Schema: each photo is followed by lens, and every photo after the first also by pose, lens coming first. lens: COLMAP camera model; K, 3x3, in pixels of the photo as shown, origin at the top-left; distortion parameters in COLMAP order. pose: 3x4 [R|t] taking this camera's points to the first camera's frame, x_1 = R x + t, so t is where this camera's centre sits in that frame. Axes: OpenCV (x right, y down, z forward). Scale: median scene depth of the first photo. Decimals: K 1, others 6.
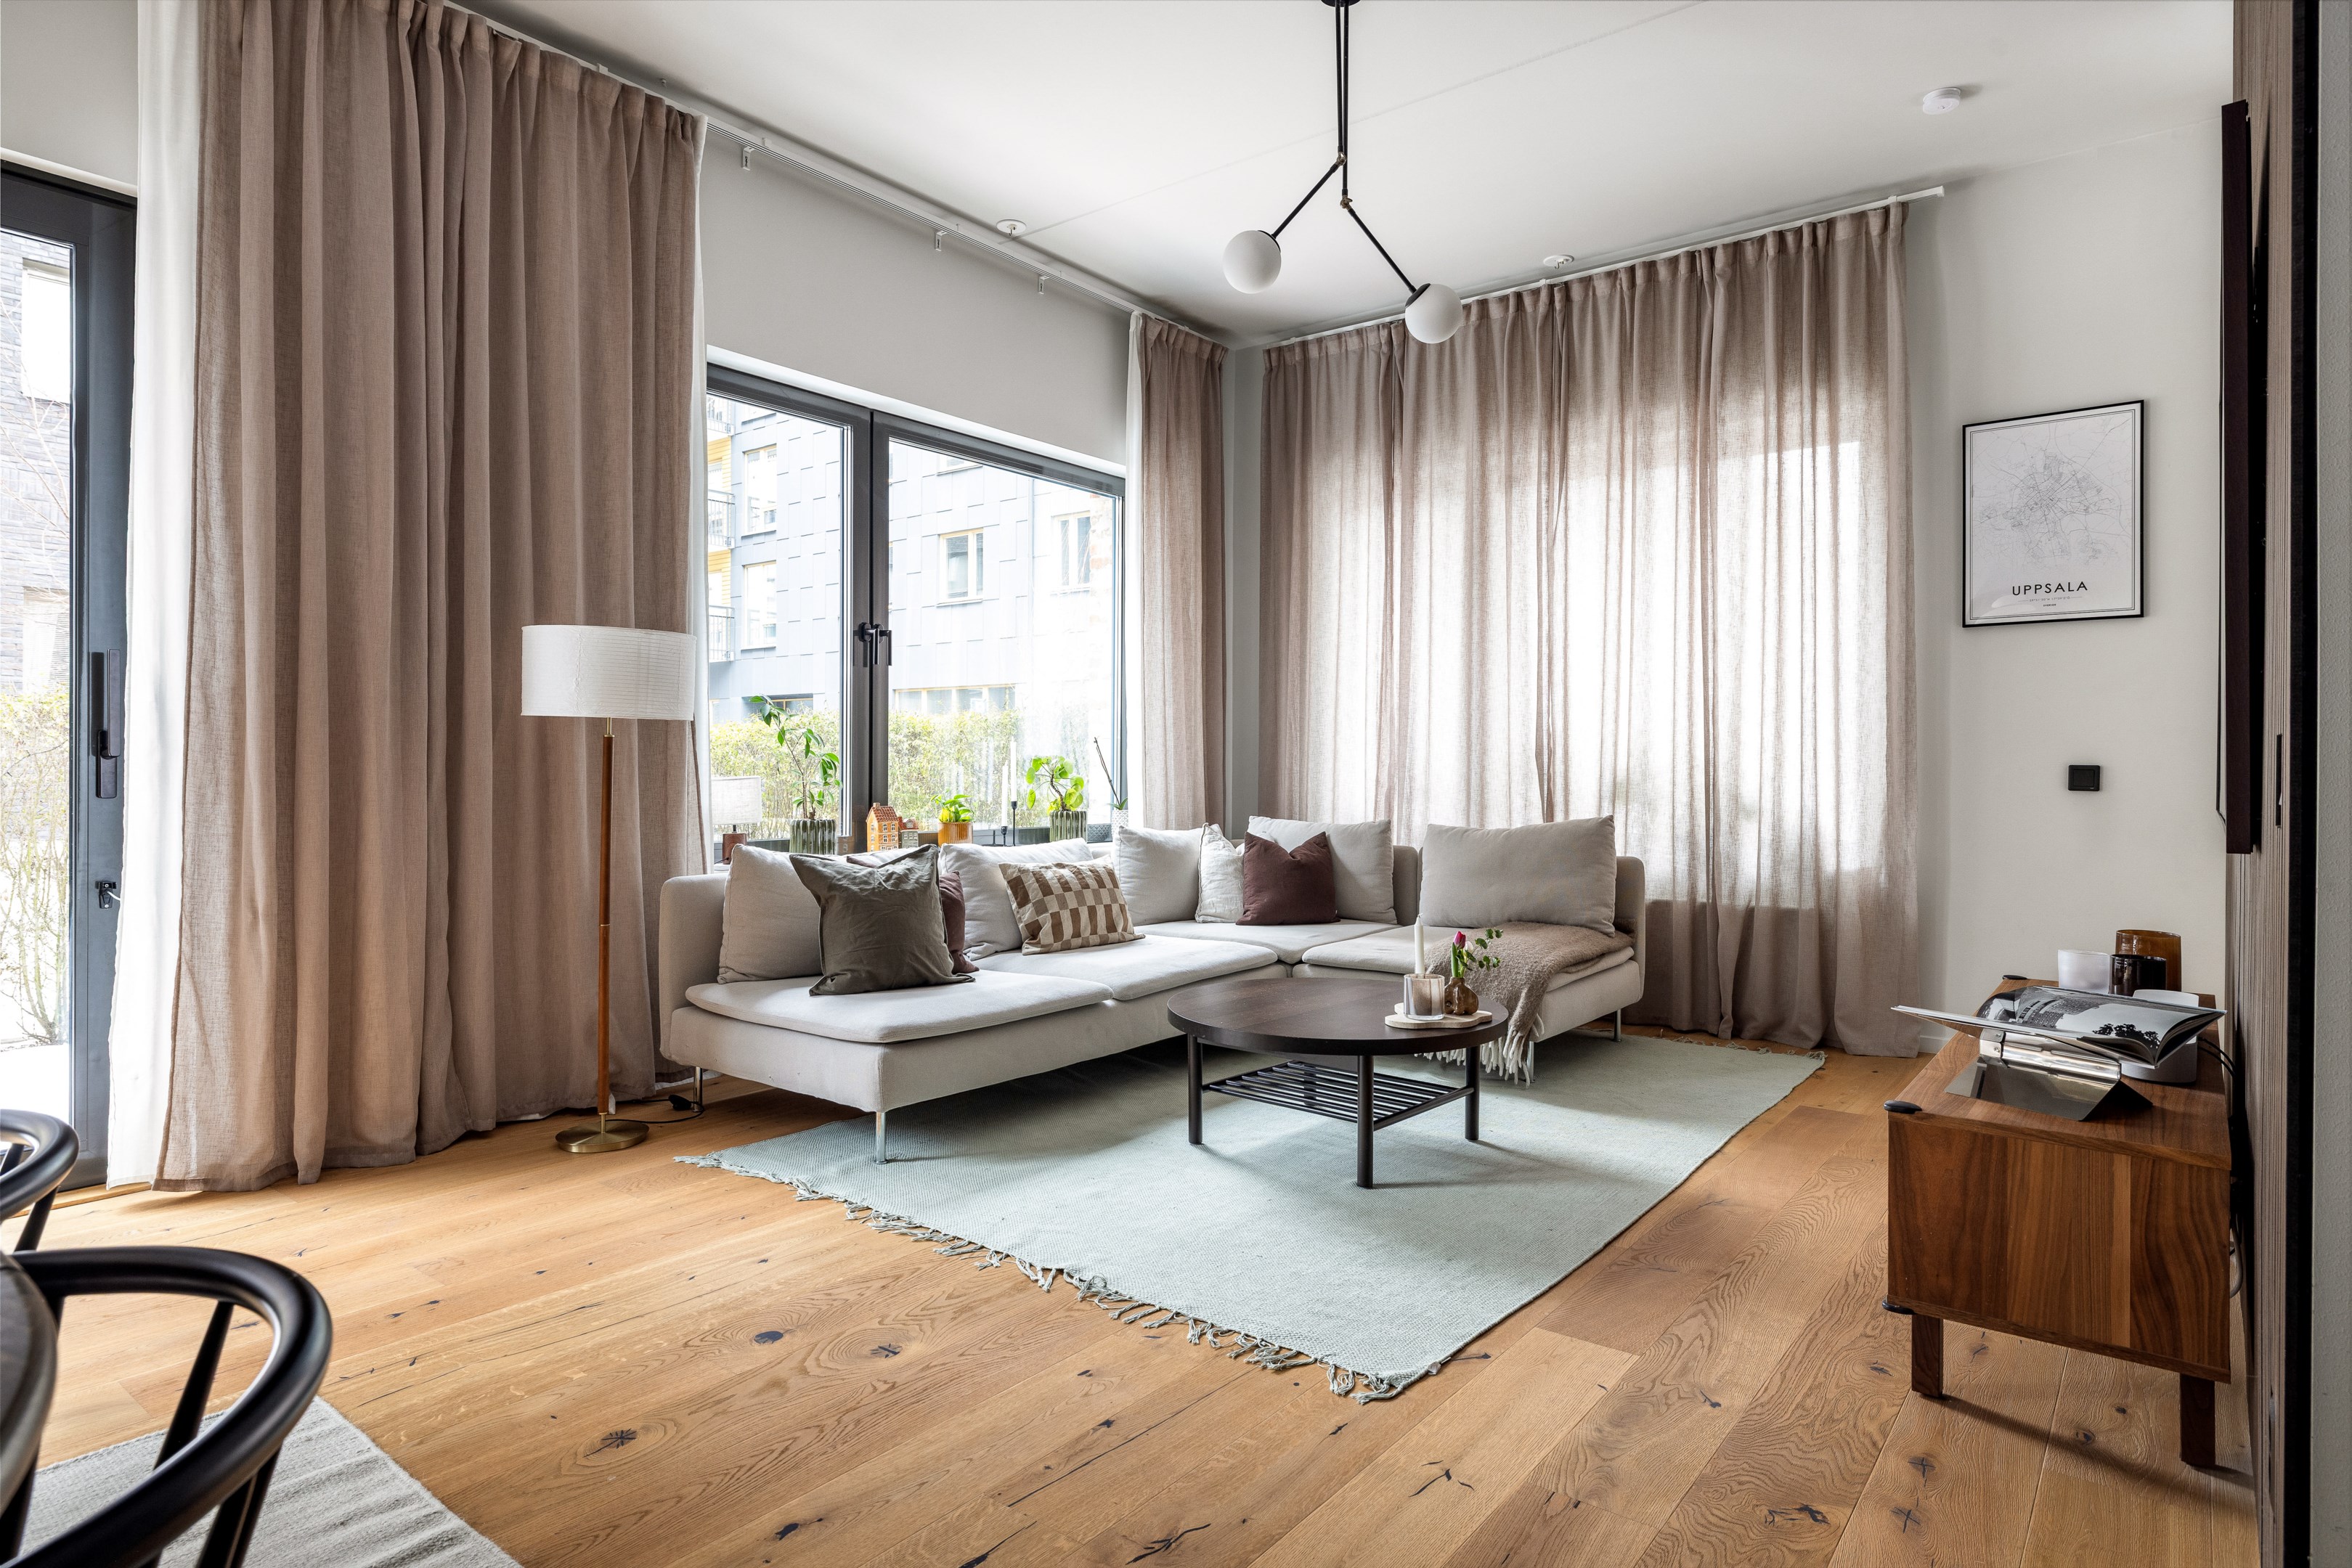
lens RADIAL K [[1302.5, 0, 1168.2], [0, 1302.5, 770.8], [0, 0, 1]] dist [-0.001031, 0.000446]
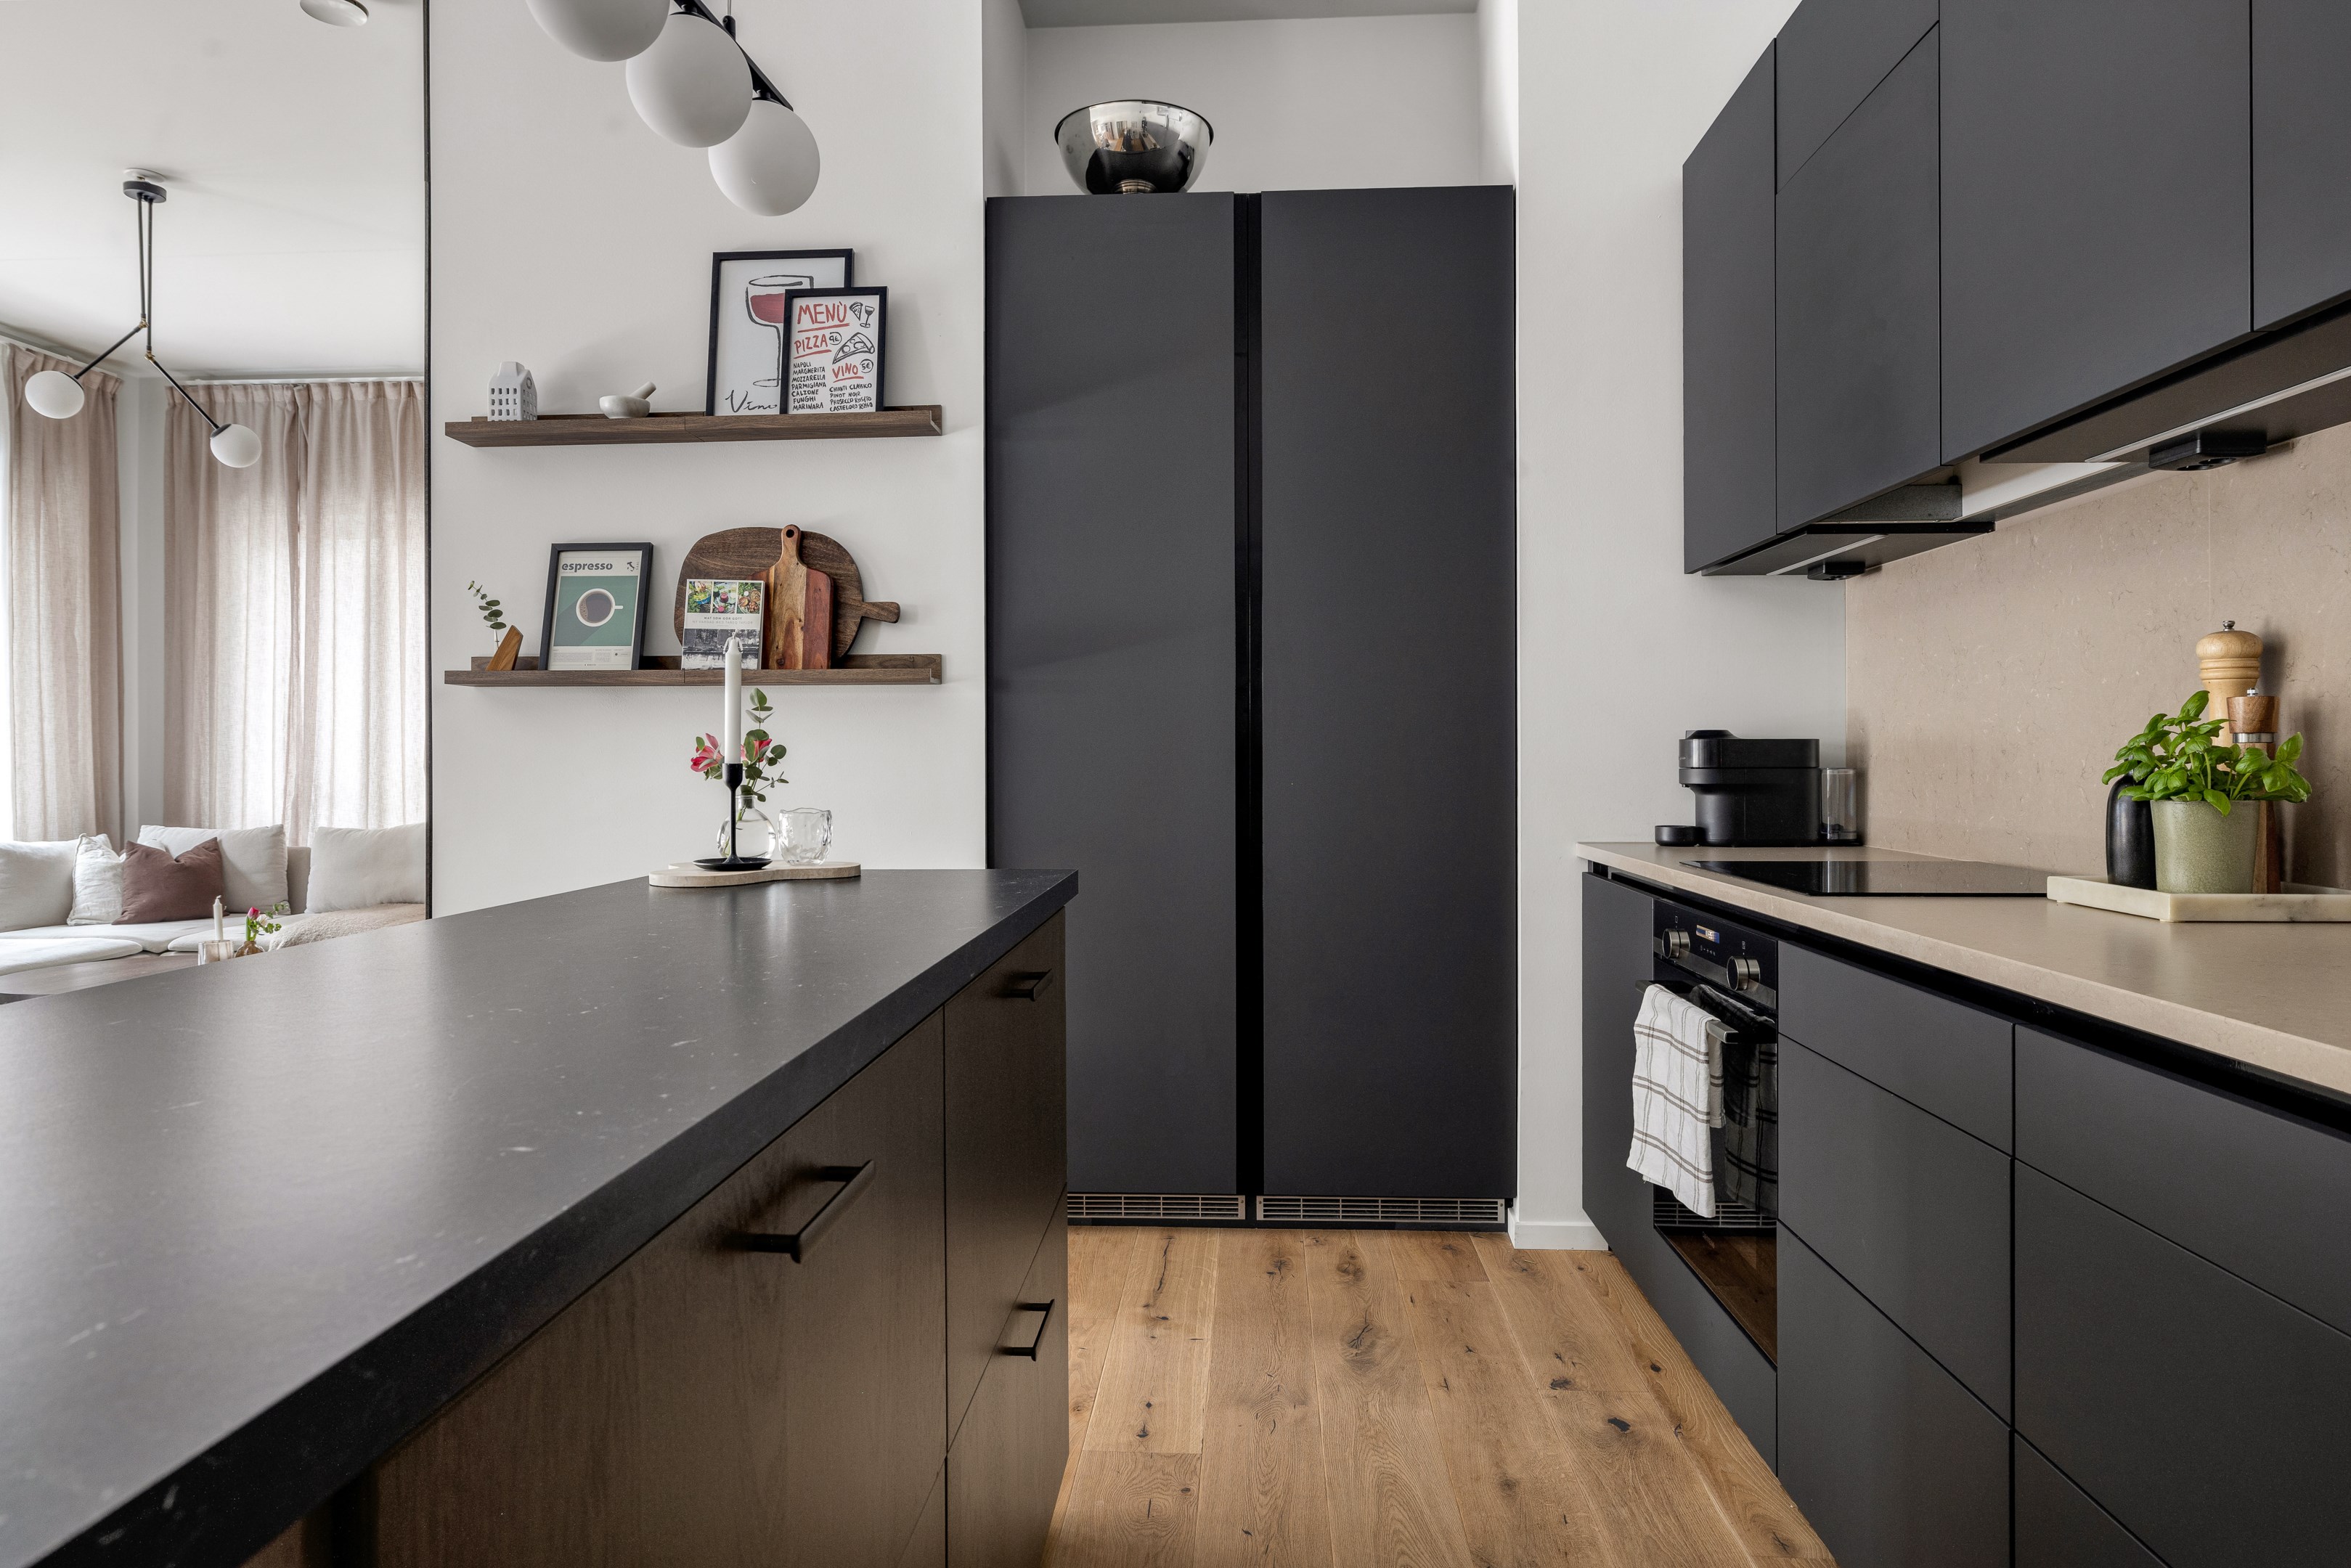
lens RADIAL K [[1394.2, 0, 1165.3], [0, 1394.2, 752.4], [0, 0, 1]] dist [-0.001269, 0.000043]
pose [[0.823707, -0.005738, 0.566987, 0.127078], [0.008488, 0.999962, -0.002212, -0.018909], [-0.566952, 0.006634, 0.823724, -0.510451]]
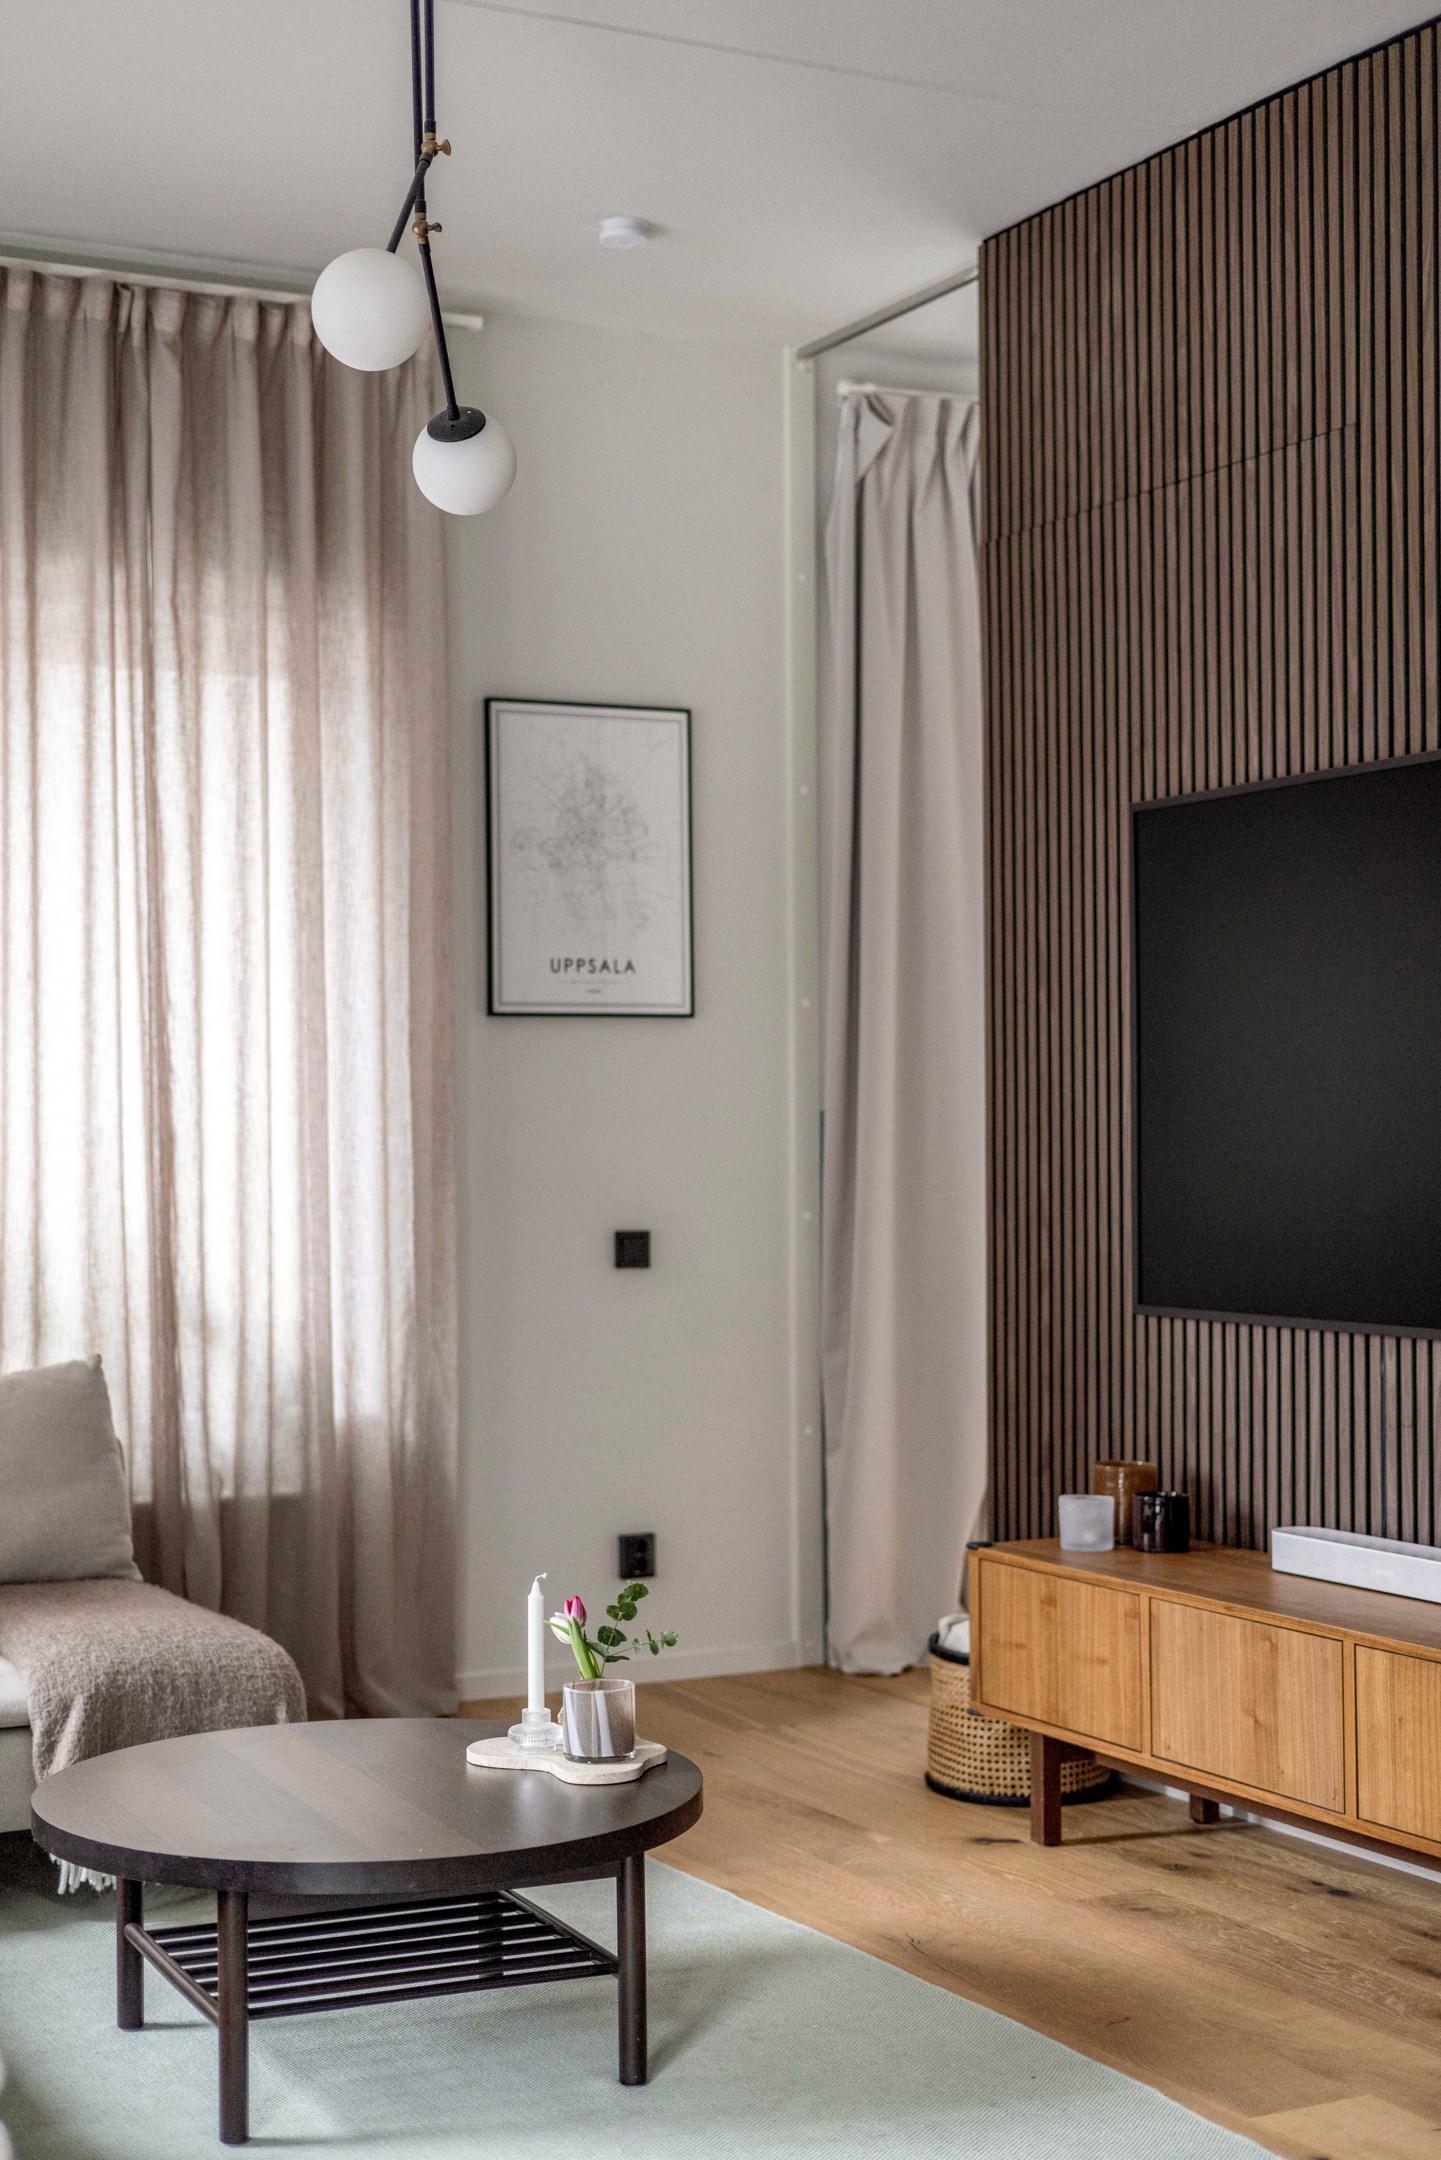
lens RADIAL K [[3025.6, 0, 720.5], [0, 3025.6, 1080.0], [0, 0, 1]] dist [0.006786, 0.071517]
pose [[0.410923, 0.008475, 0.911631, -0.646226], [0.010602, 0.999845, -0.014074, -0.054572], [-0.911608, 0.015449, 0.410770, 0.281172]]
